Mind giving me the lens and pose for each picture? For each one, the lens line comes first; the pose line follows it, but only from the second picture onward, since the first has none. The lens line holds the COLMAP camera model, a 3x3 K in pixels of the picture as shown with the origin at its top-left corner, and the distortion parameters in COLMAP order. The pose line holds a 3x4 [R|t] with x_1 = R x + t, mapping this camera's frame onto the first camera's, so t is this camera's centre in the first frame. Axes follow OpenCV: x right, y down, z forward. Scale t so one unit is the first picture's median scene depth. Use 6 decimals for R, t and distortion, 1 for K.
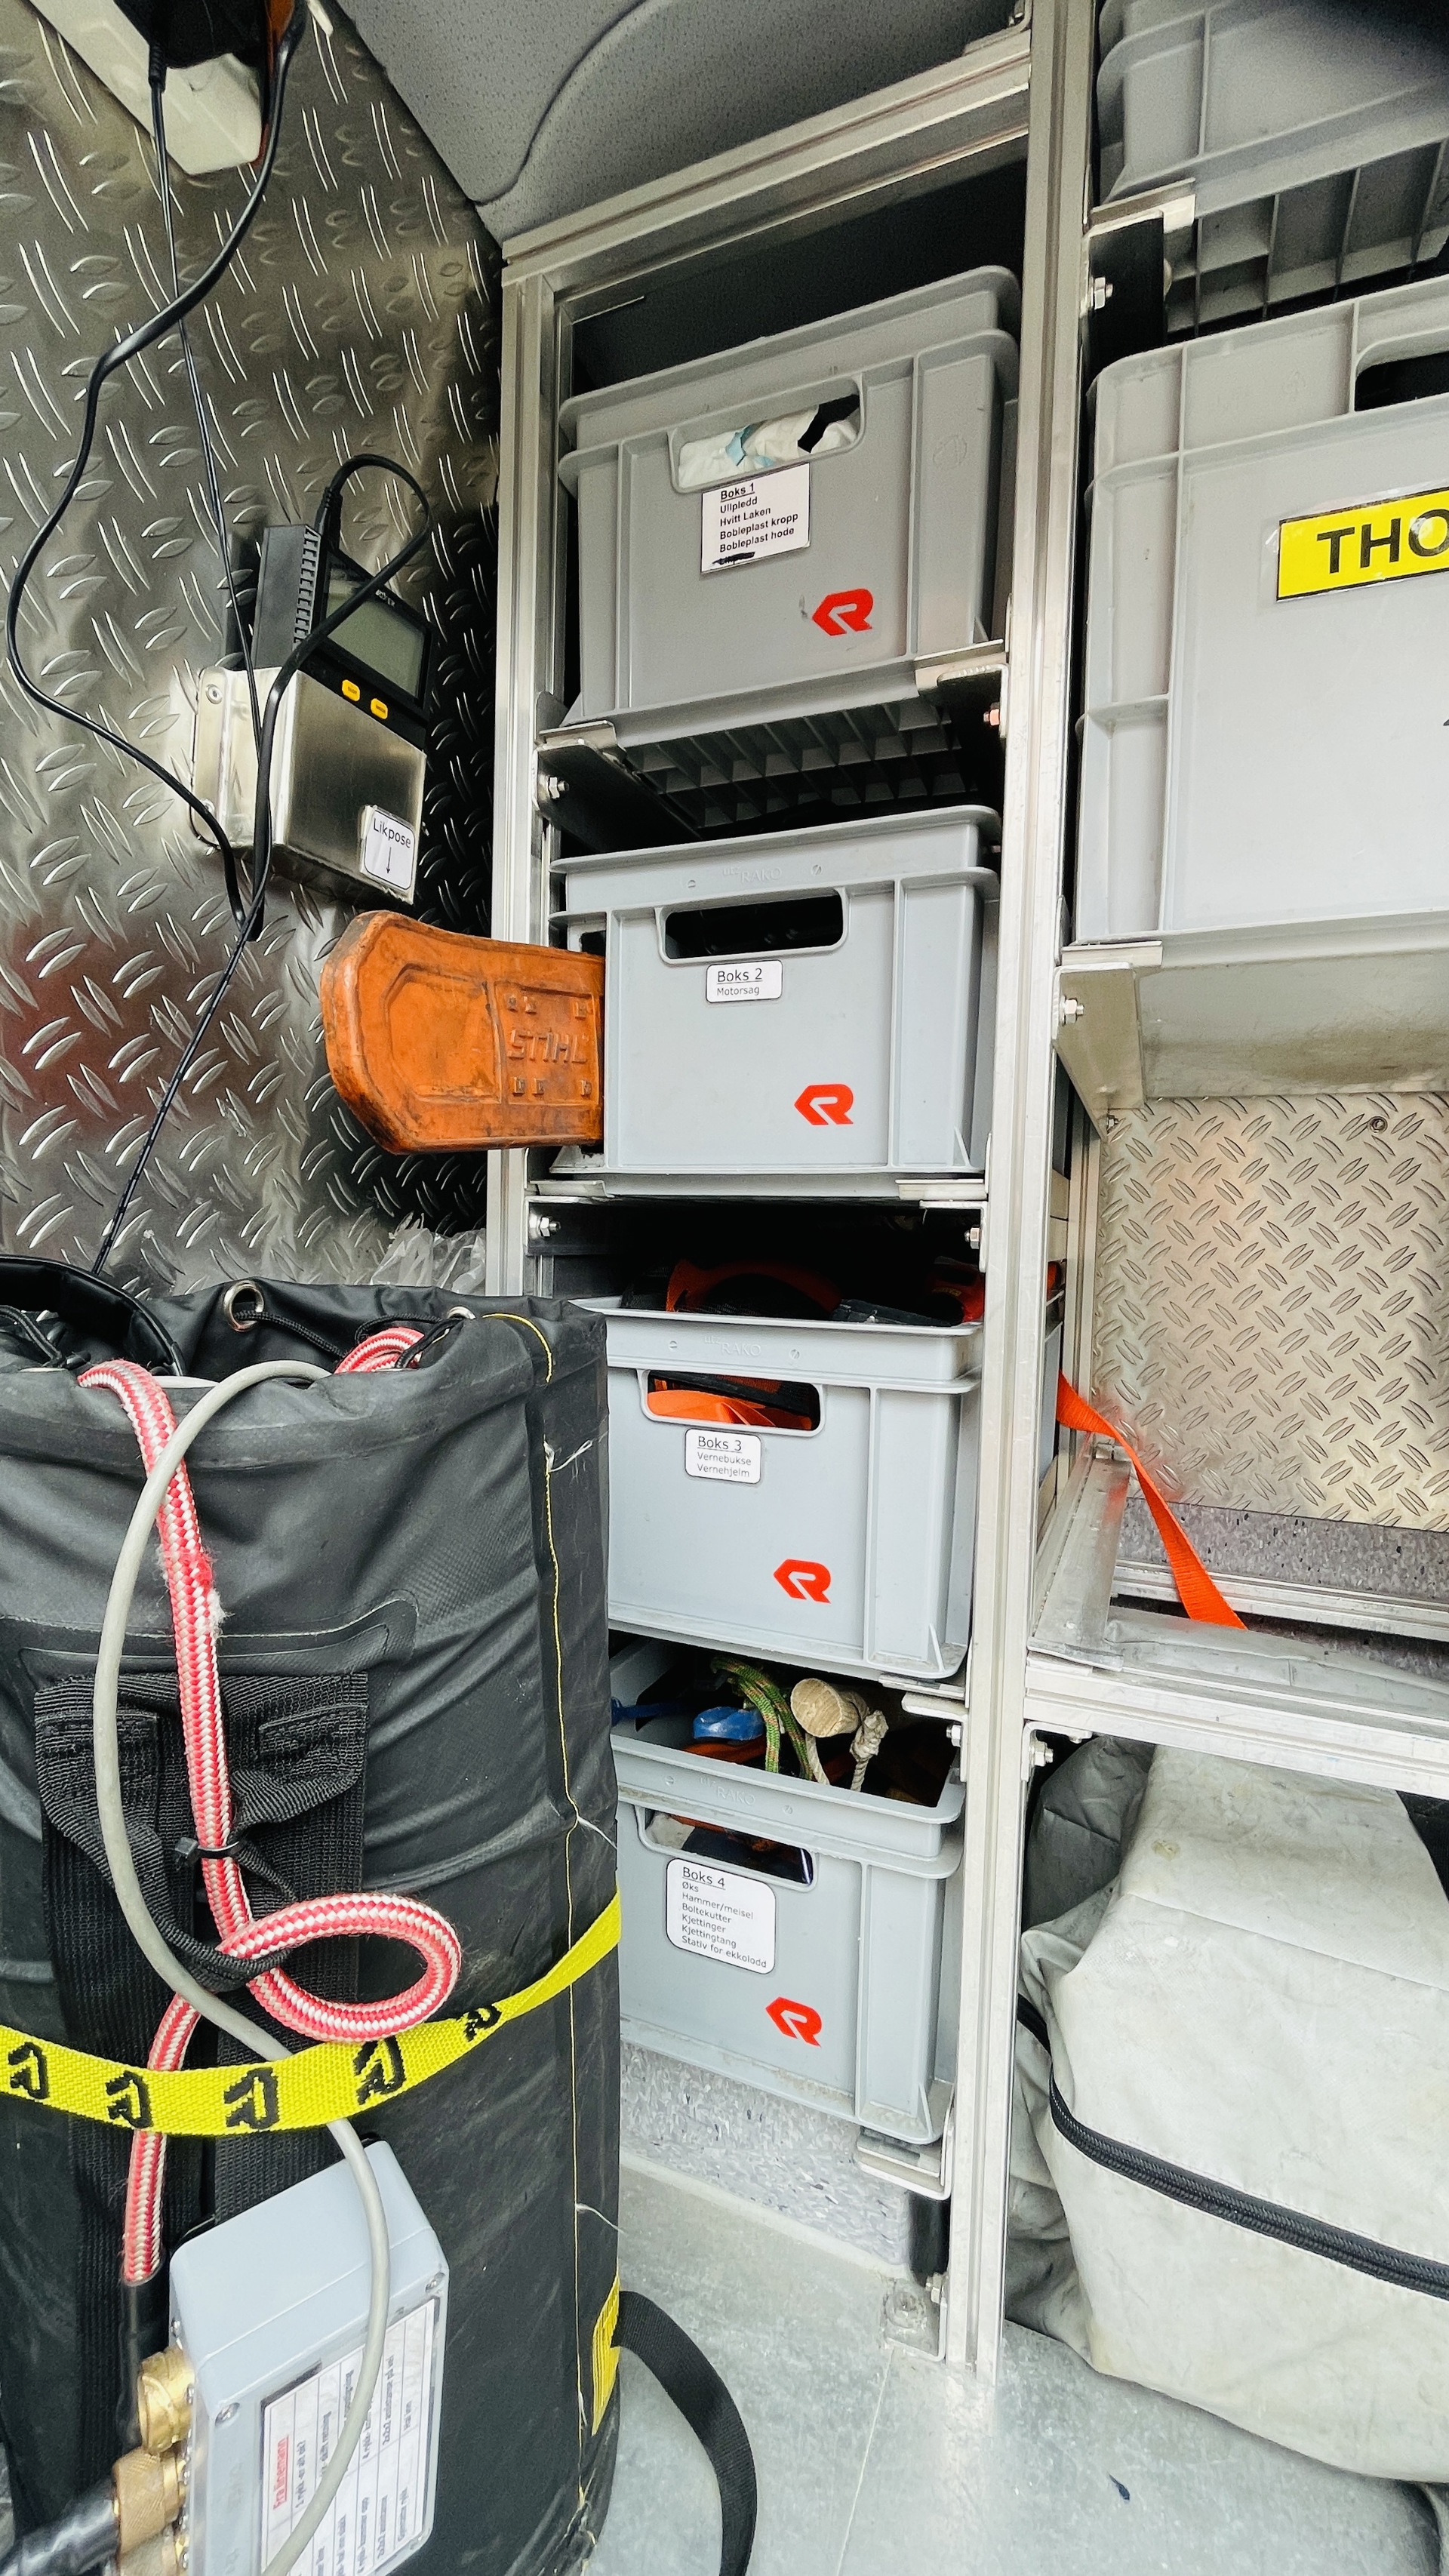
lens RADIAL K [[1047.7, 0, 730.4], [0, 1047.7, 1291.4], [0, 0, 1]] dist [-0.002140, -0.000202]
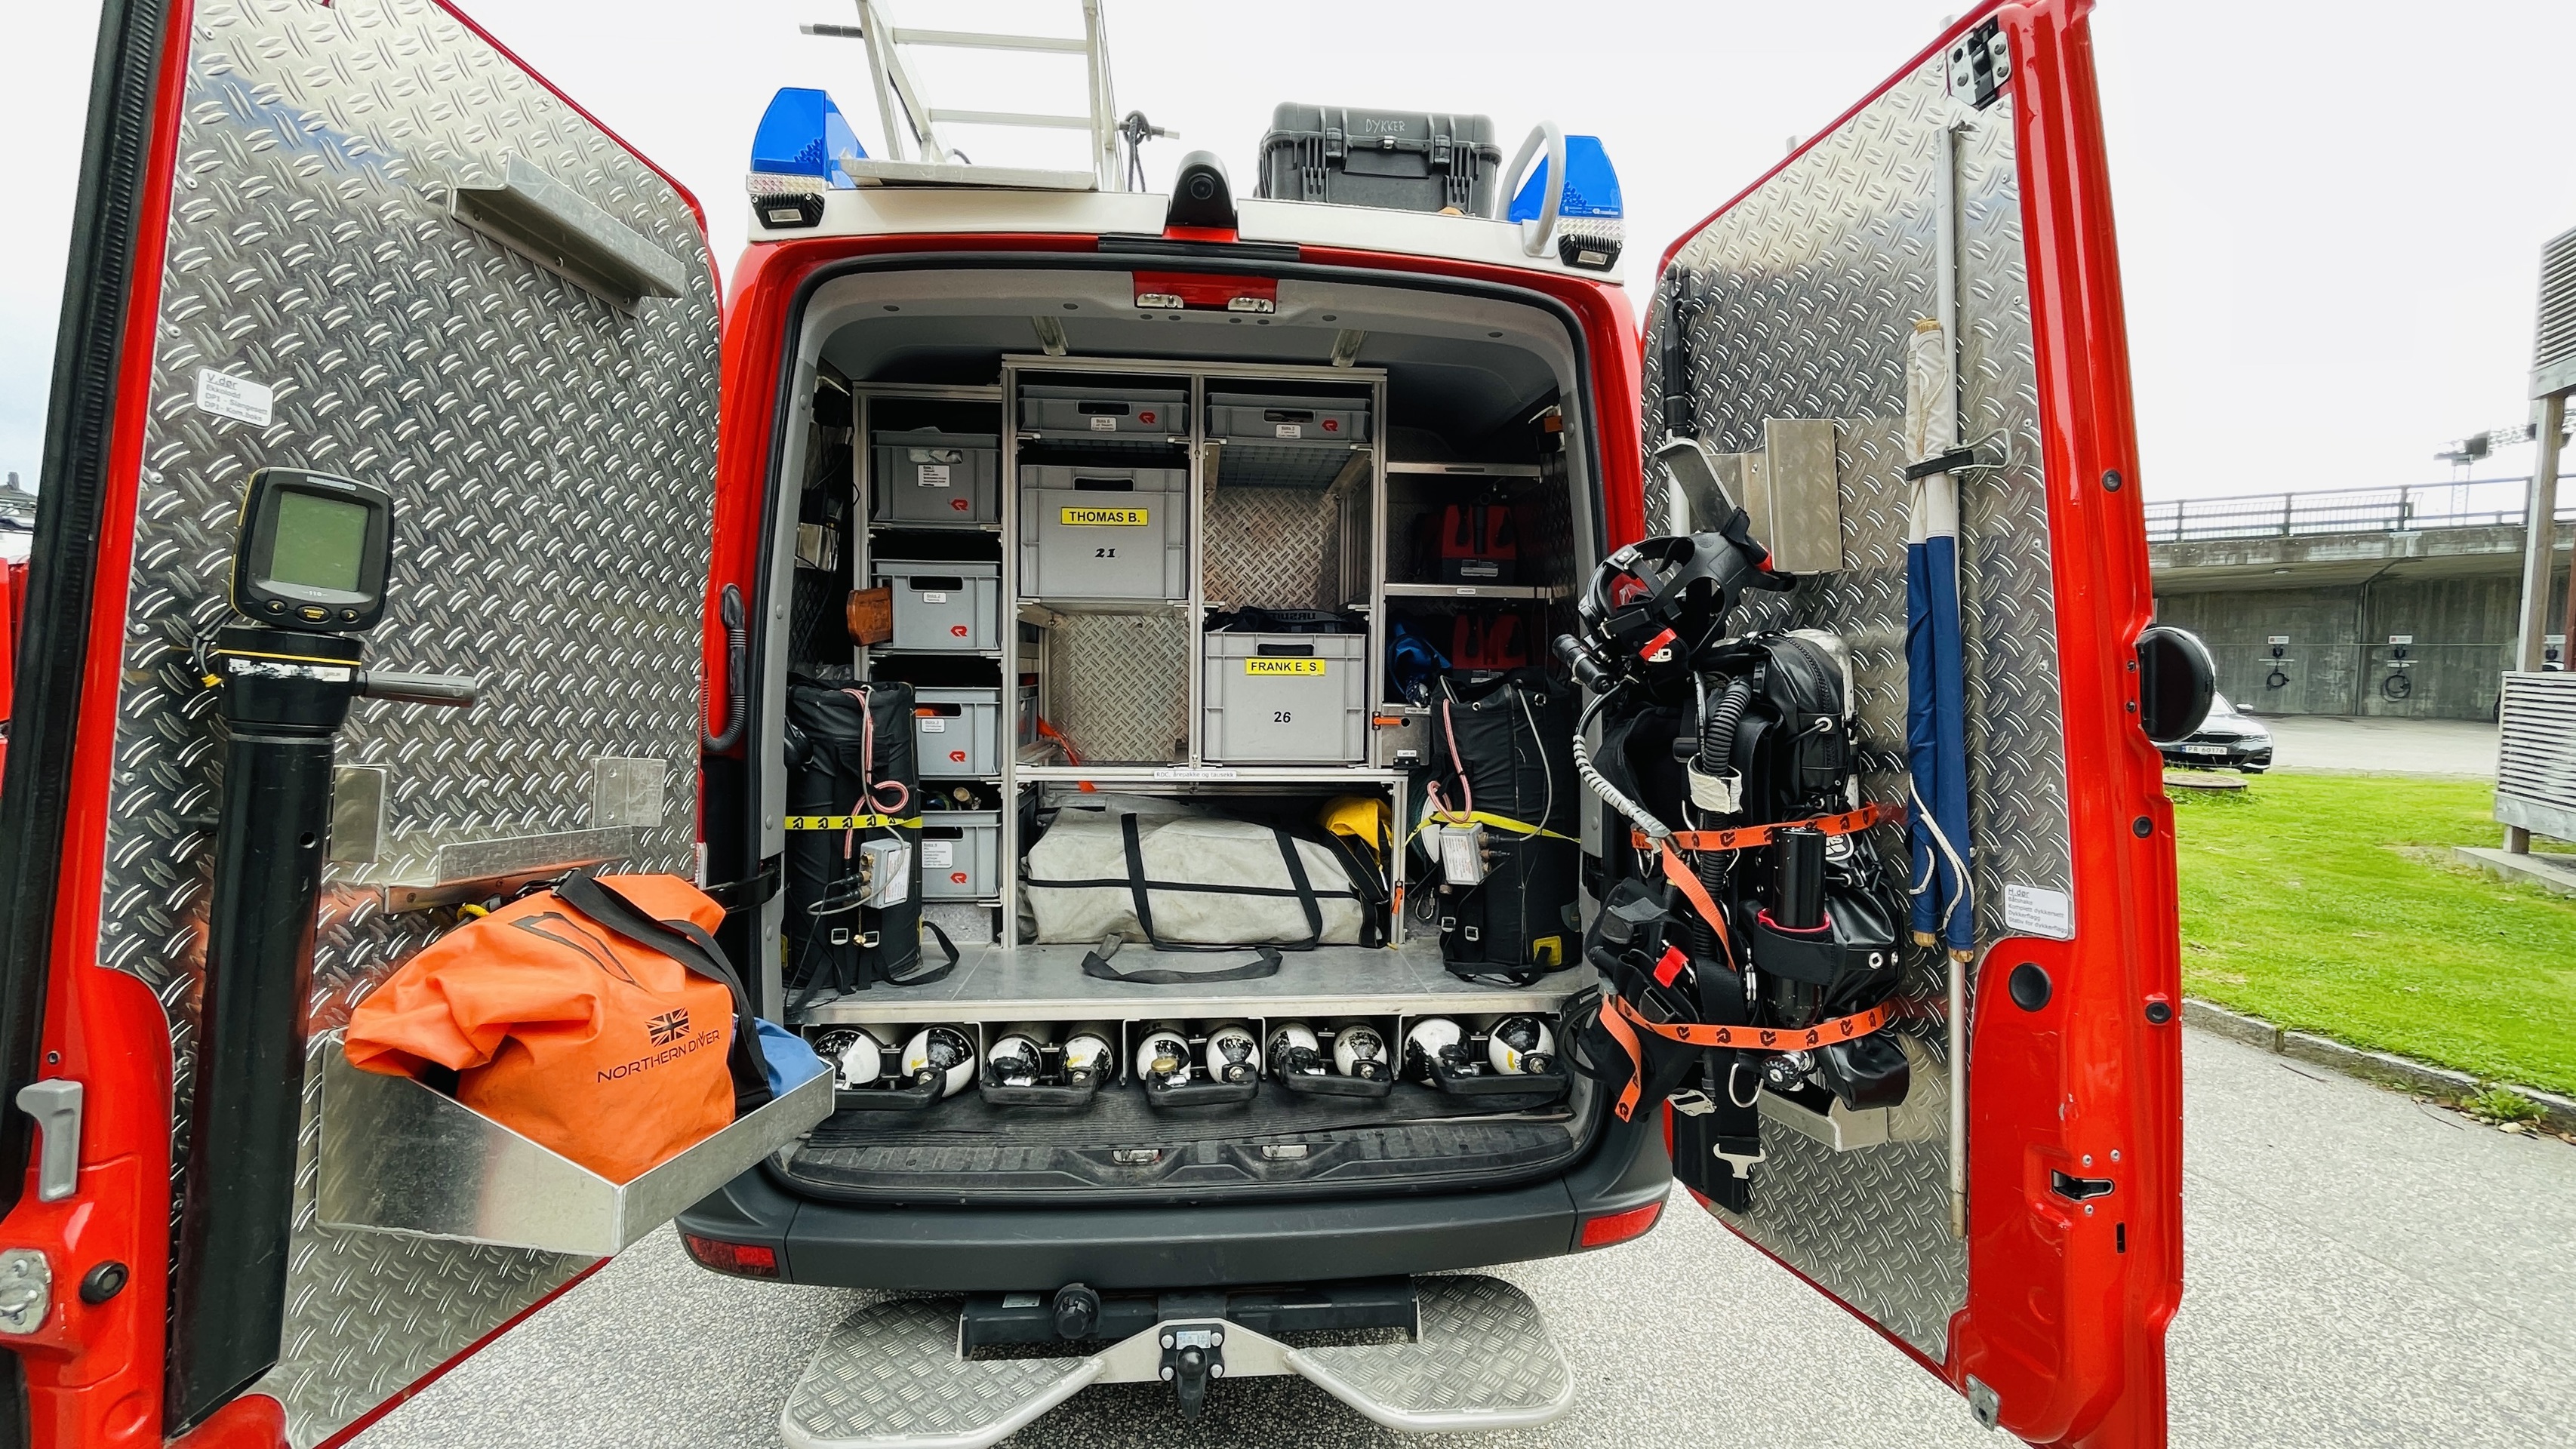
lens RADIAL K [[1047.7, 0, 1295.7], [0, 1047.7, 721.5], [0, 0, 1]] dist [-0.002140, -0.000202]
pose [[0.886413, -0.035461, 0.461536, -0.607072], [0.034458, 0.999350, 0.010602, 0.155444], [-0.461612, 0.006506, 0.887058, -3.012339]]
